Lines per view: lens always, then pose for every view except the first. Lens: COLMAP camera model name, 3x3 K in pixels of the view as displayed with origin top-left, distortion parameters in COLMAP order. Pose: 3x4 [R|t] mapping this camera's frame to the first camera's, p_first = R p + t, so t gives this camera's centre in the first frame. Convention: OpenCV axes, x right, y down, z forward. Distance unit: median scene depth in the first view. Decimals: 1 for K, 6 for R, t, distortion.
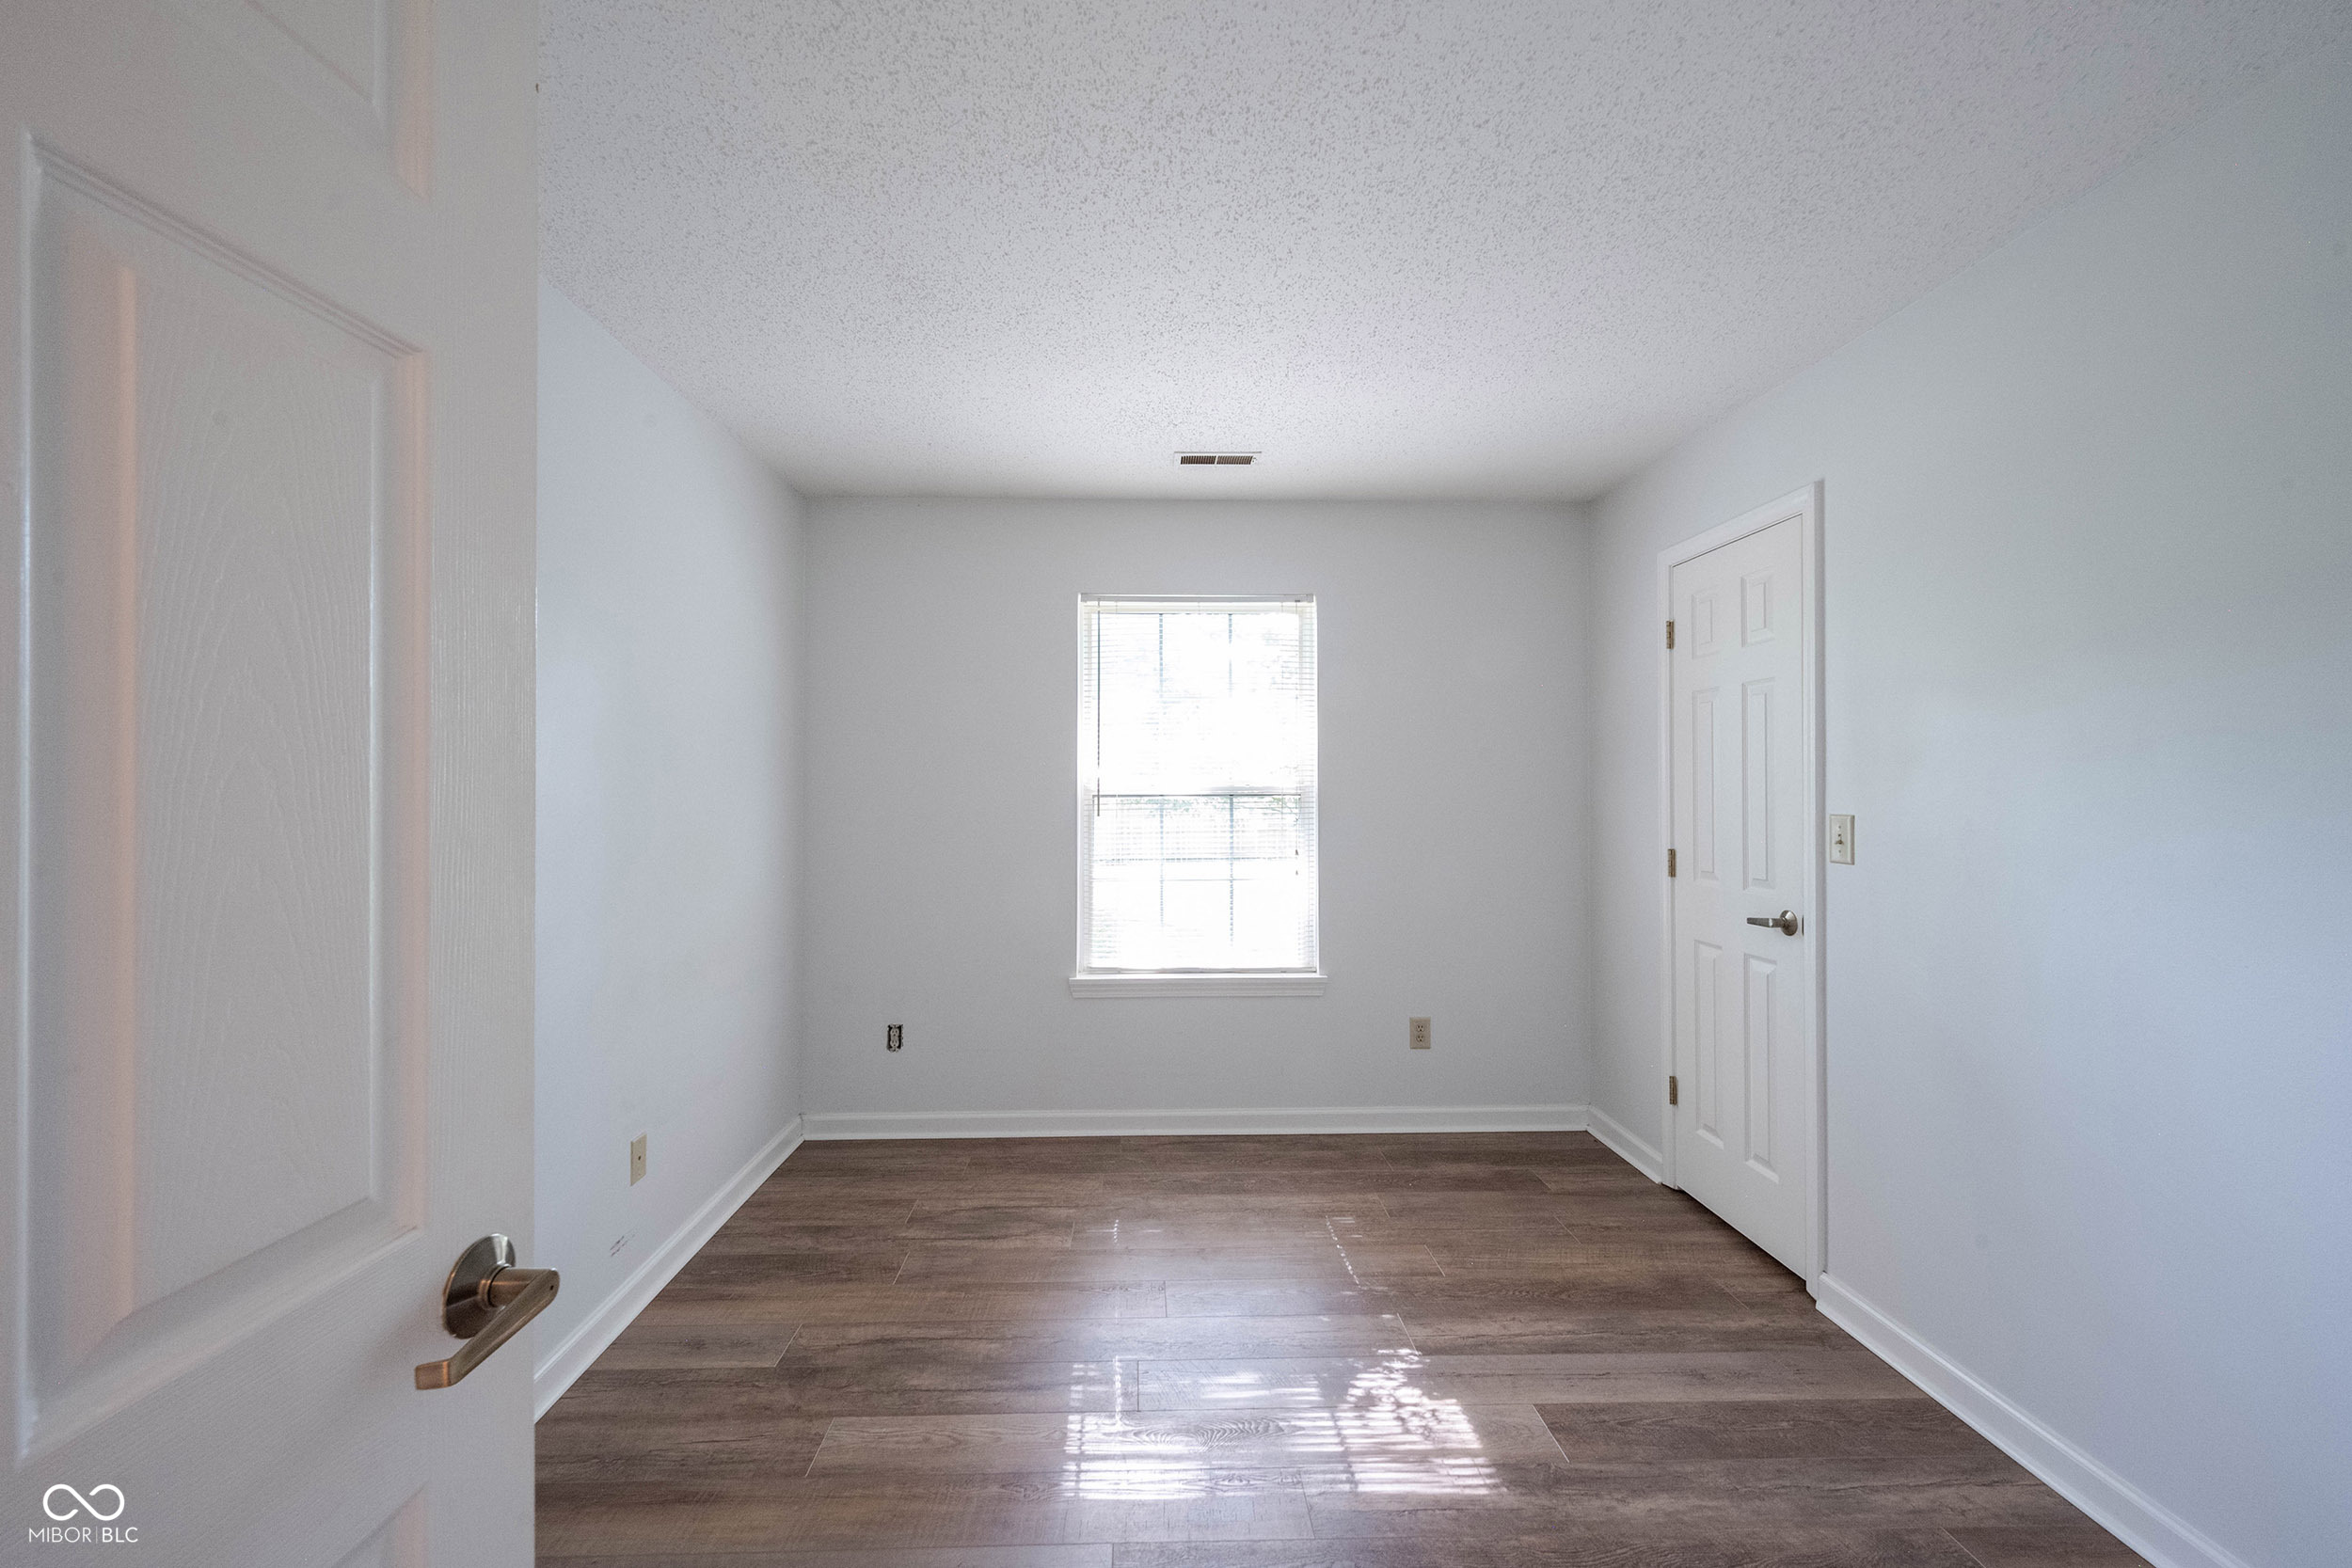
lens RADIAL K [[929.9, 0, 1170.3], [0, 929.9, 784.1], [0, 0, 1]] dist [0.000723, 0.000021]
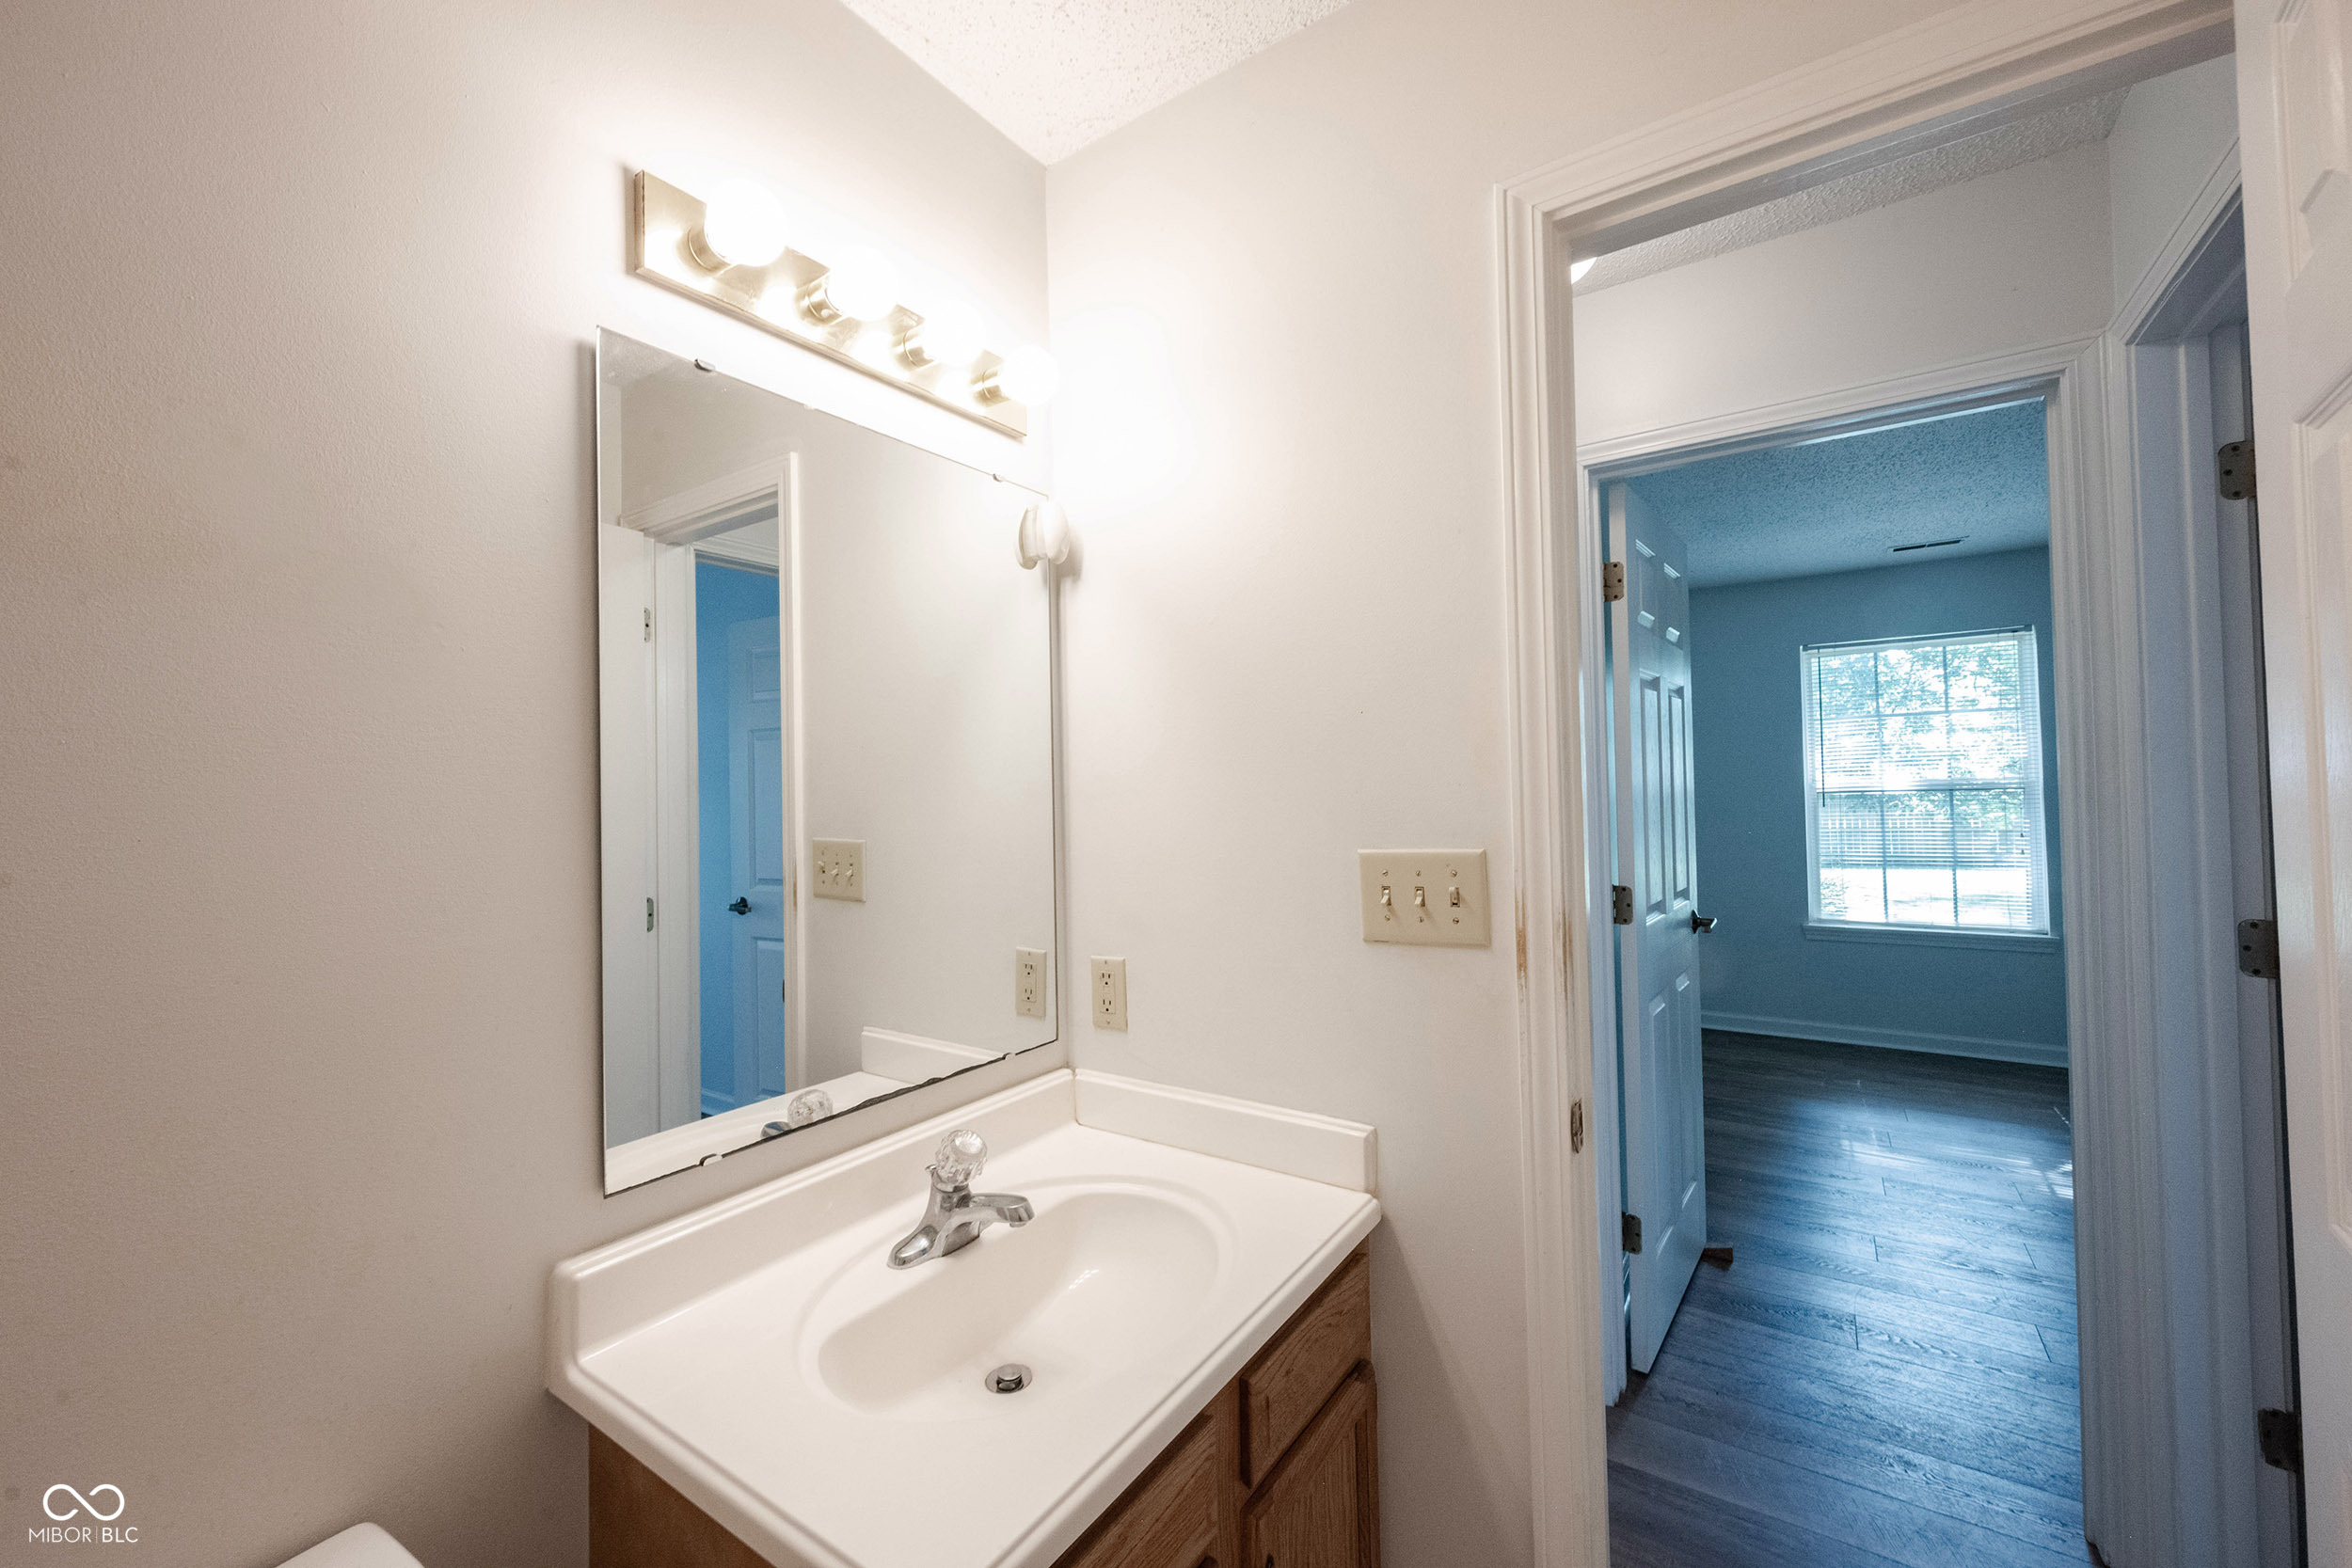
lens RADIAL K [[929.9, 0, 1170.3], [0, 929.9, 784.1], [0, 0, 1]] dist [0.000723, 0.000021]
pose [[0.805247, -0.027331, -0.592309, -0.040000], [0.023259, 0.999624, -0.014504, -0.001507], [0.592483, -0.002098, 0.805580, -0.665281]]
